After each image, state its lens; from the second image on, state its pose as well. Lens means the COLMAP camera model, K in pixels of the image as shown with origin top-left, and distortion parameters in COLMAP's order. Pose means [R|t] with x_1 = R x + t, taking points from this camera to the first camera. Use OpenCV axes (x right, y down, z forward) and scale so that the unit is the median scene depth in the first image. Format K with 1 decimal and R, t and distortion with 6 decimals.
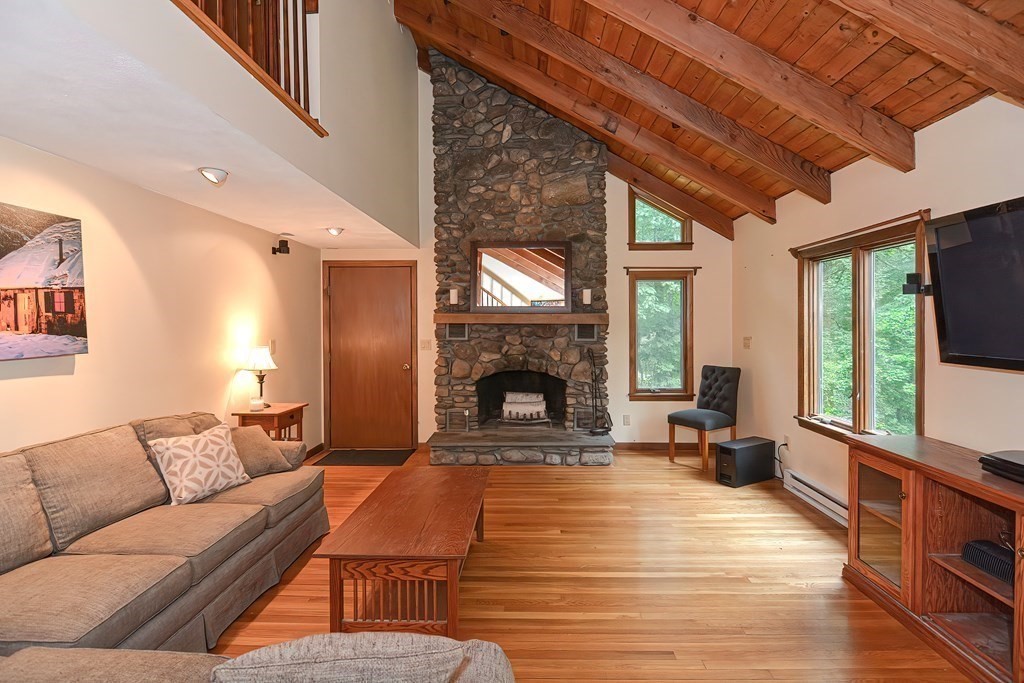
lens RADIAL K [[490.0, 0, 517.6], [0, 490.0, 330.8], [0, 0, 1]] dist [0.007425, -0.008972]
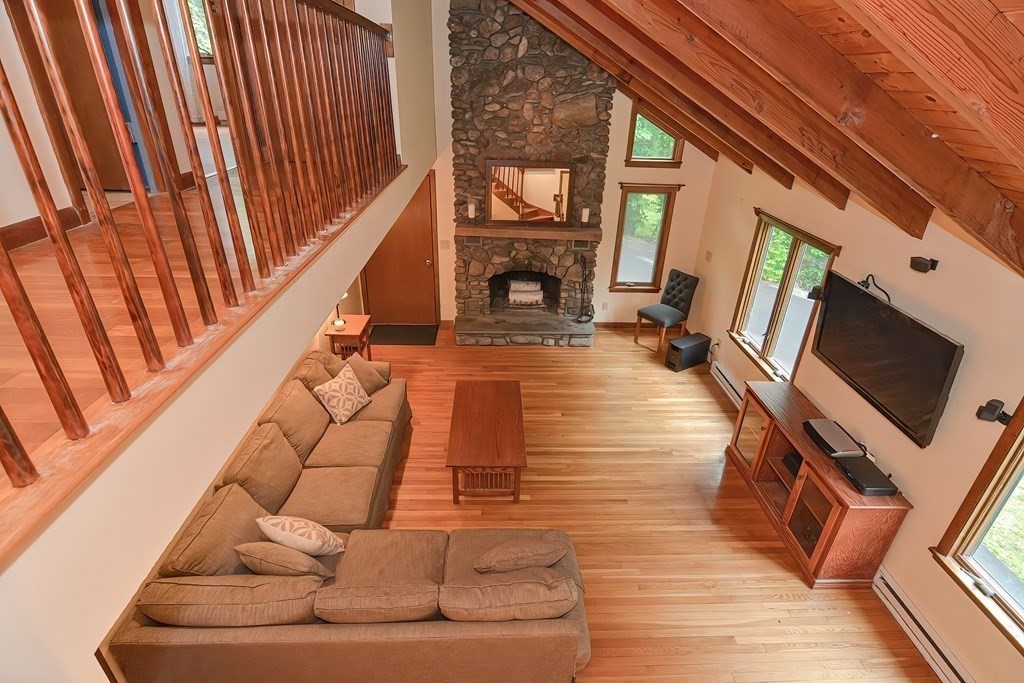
lens RADIAL K [[490.0, 0, 505.2], [0, 490.0, 346.4], [0, 0, 1]] dist [0.007425, -0.008972]
pose [[0.998402, 0.001236, 0.056494, -0.116012], [-0.026895, 0.889654, 0.455842, -0.317180], [-0.049697, -0.456633, 0.888266, -0.181871]]
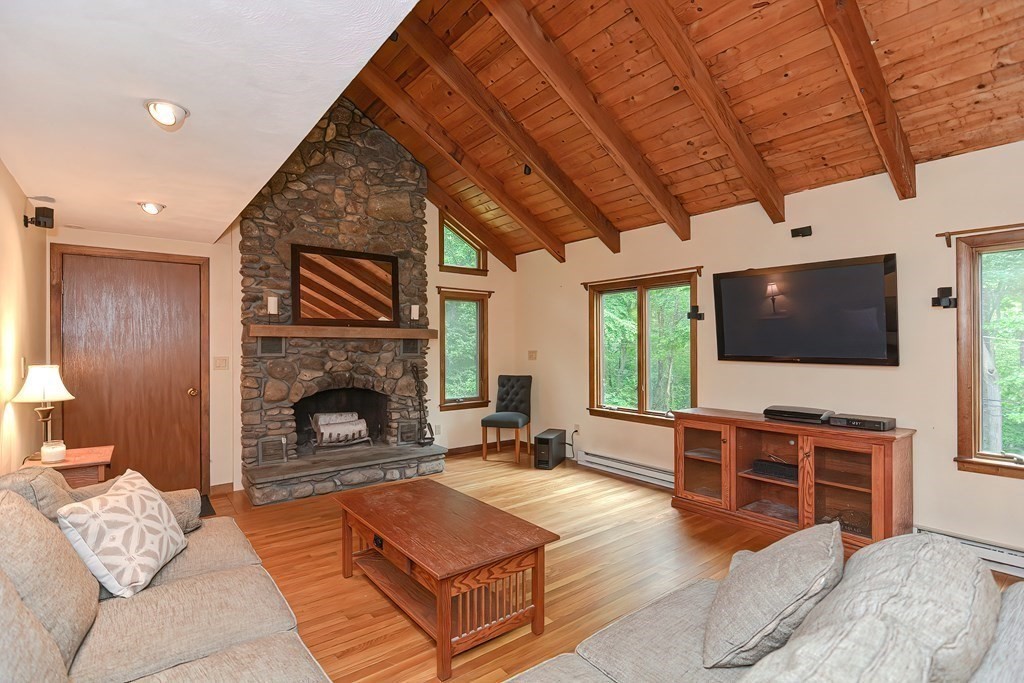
lens RADIAL K [[490.0, 0, 503.5], [0, 490.0, 348.4], [0, 0, 1]] dist [0.007425, -0.008972]
pose [[0.778524, -0.001857, 0.627613, -0.354250], [0.008063, 0.999943, -0.007042, 0.014531], [-0.627564, 0.010543, 0.778494, 0.080631]]
